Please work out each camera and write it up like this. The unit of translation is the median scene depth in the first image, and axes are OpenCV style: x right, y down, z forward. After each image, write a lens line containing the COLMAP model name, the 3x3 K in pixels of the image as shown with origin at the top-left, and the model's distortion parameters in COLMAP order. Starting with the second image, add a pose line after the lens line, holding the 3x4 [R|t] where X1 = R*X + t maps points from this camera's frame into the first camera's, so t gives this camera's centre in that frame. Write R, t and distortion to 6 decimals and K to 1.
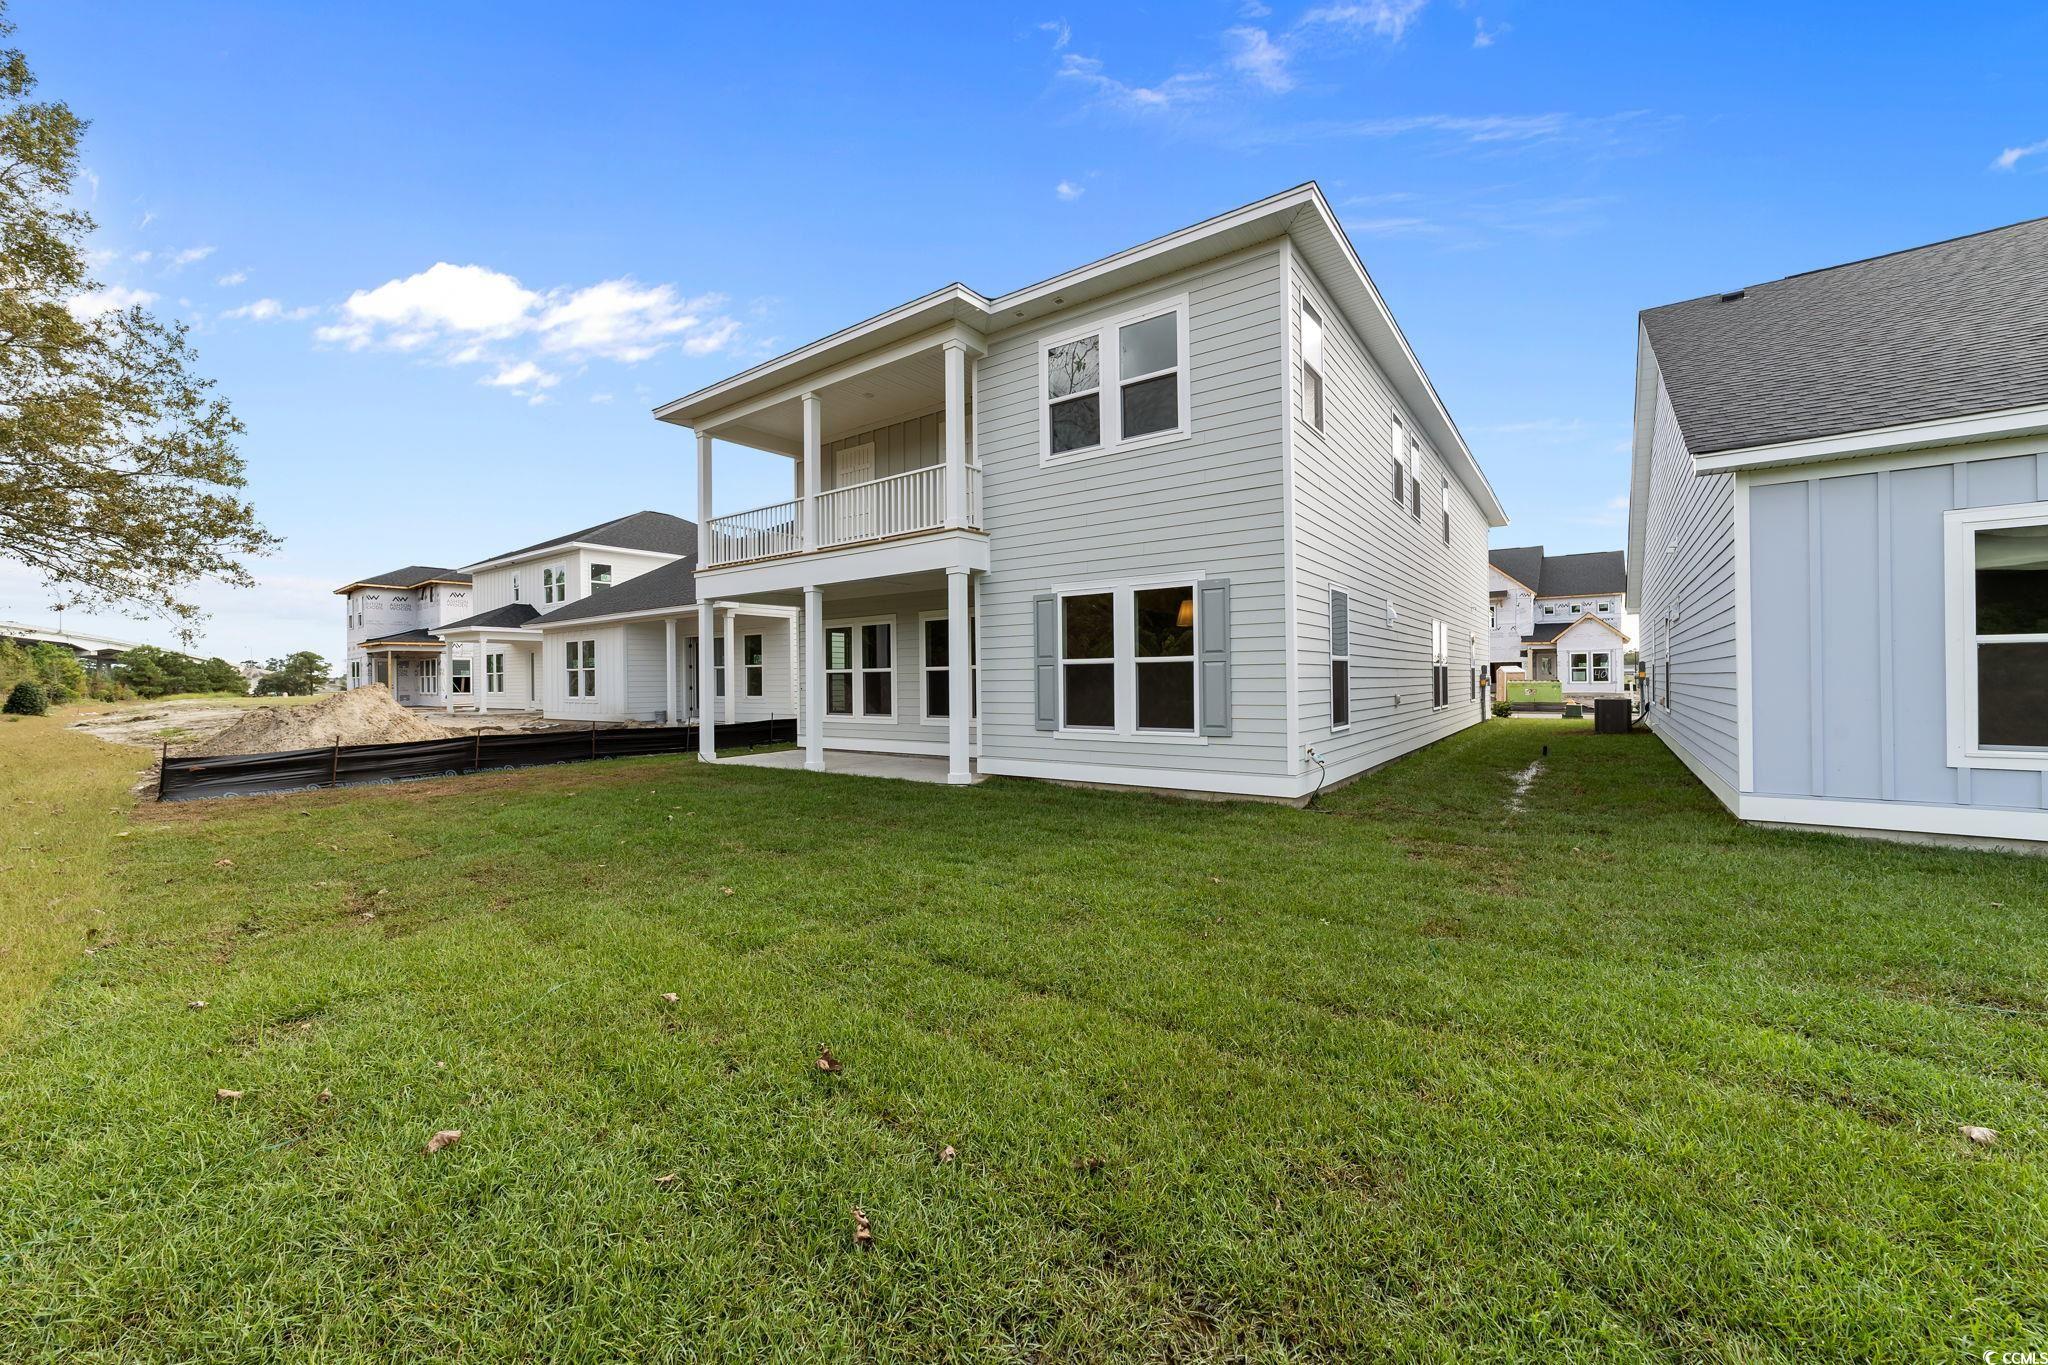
lens RADIAL K [[784.1, 0, 1024.9], [0, 784.1, 674.6], [0, 0, 1]] dist [-0.011377, 0.005729]
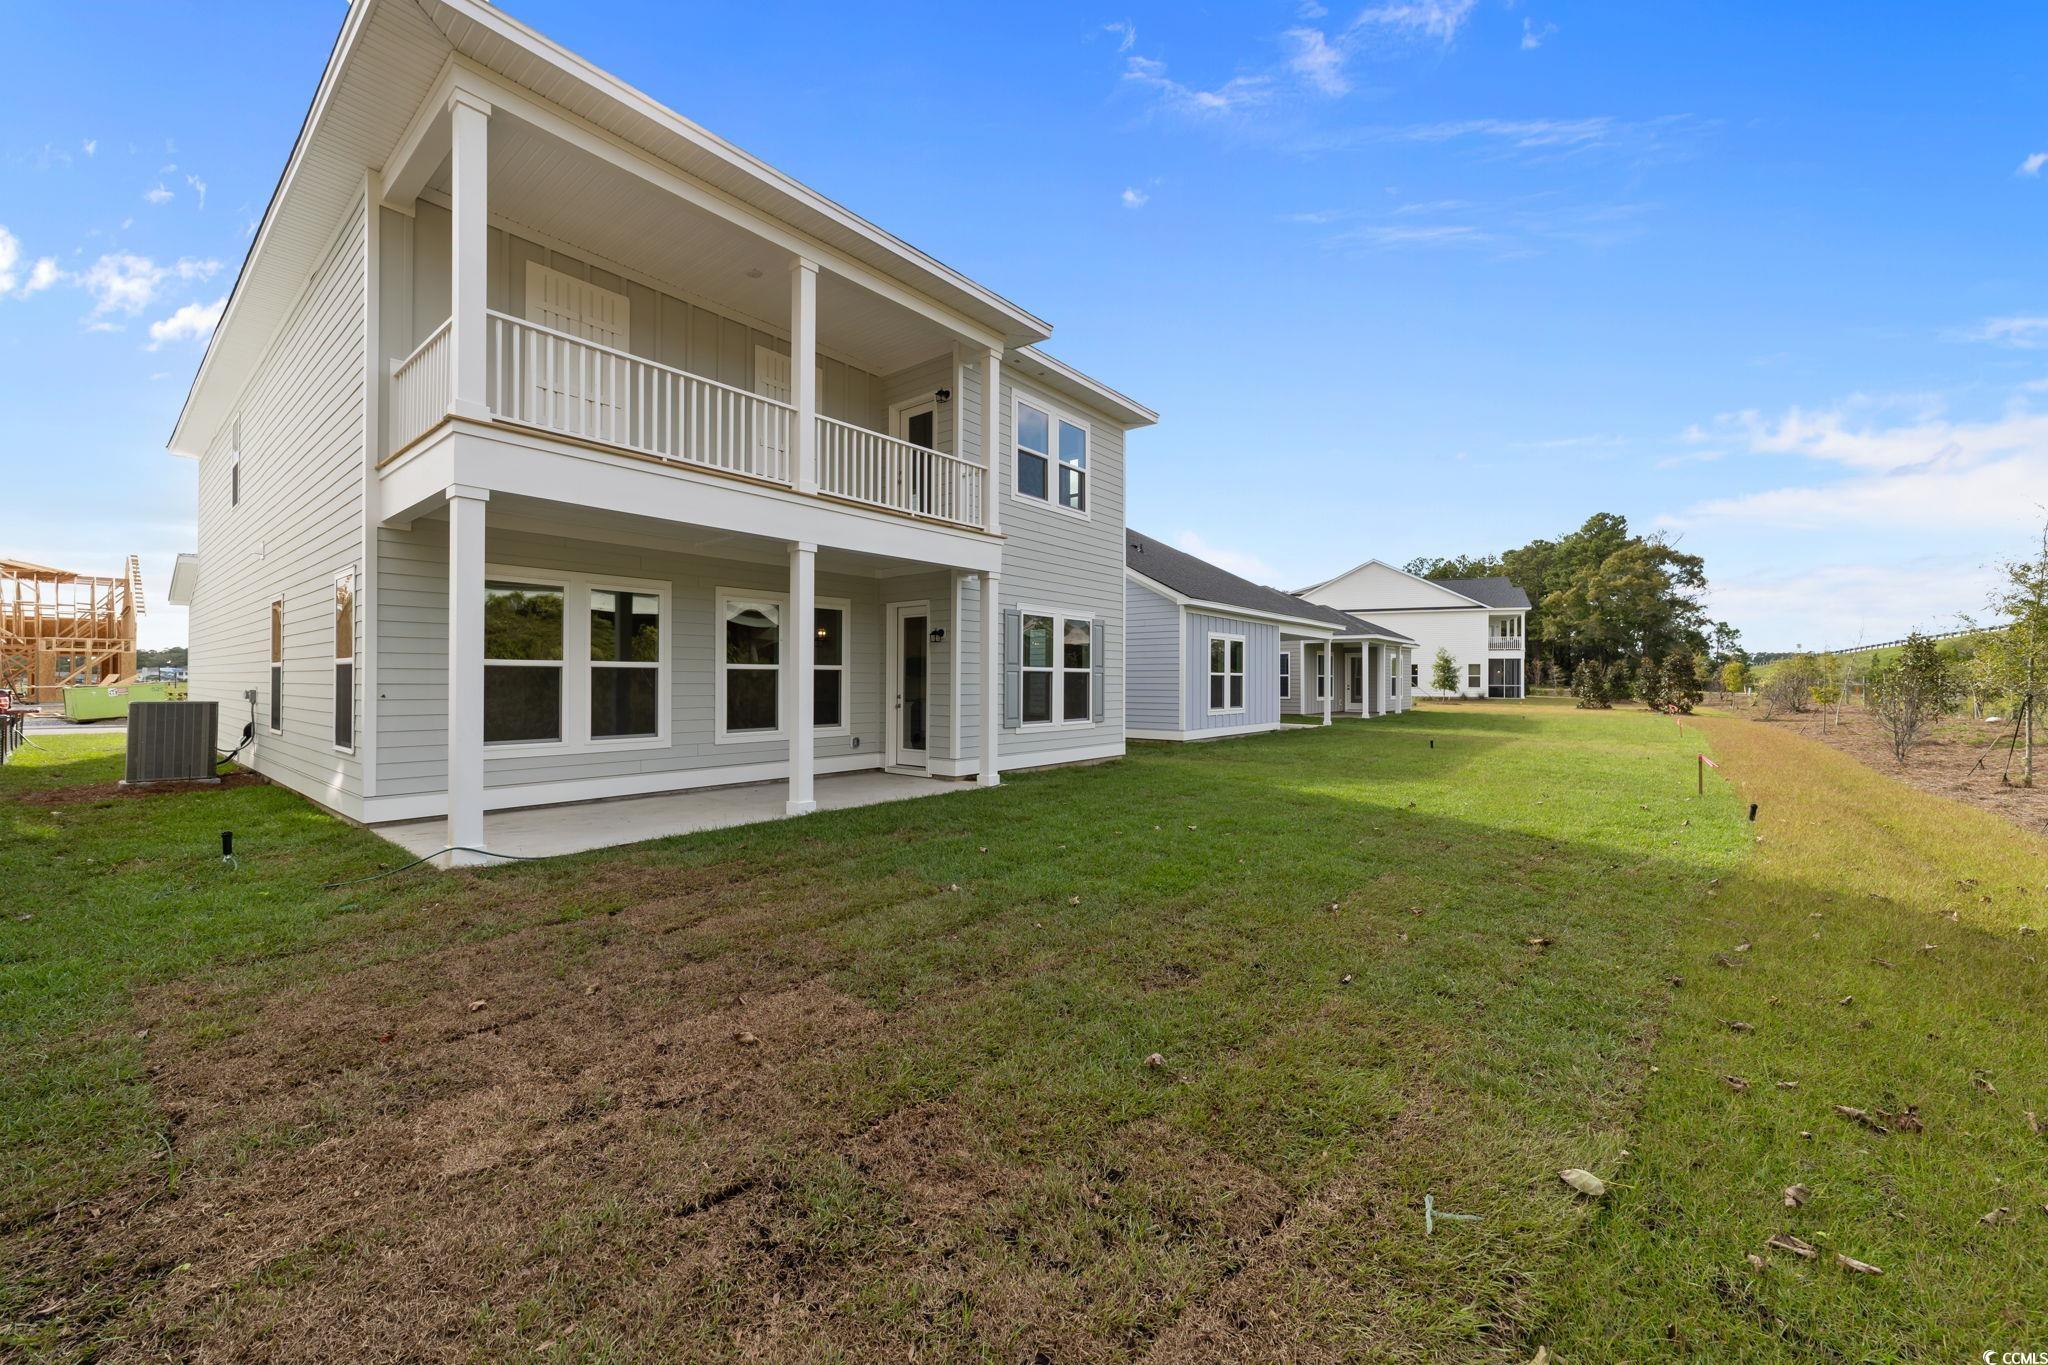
lens RADIAL K [[784.1, 0, 1024.9], [0, 784.1, 674.6], [0, 0, 1]] dist [-0.011377, 0.005729]
pose [[0.050982, 0.023892, 0.998414, -1.136583], [-0.007982, 0.999692, -0.023515, 0.020687], [-0.998668, -0.006770, 0.051157, 0.933202]]
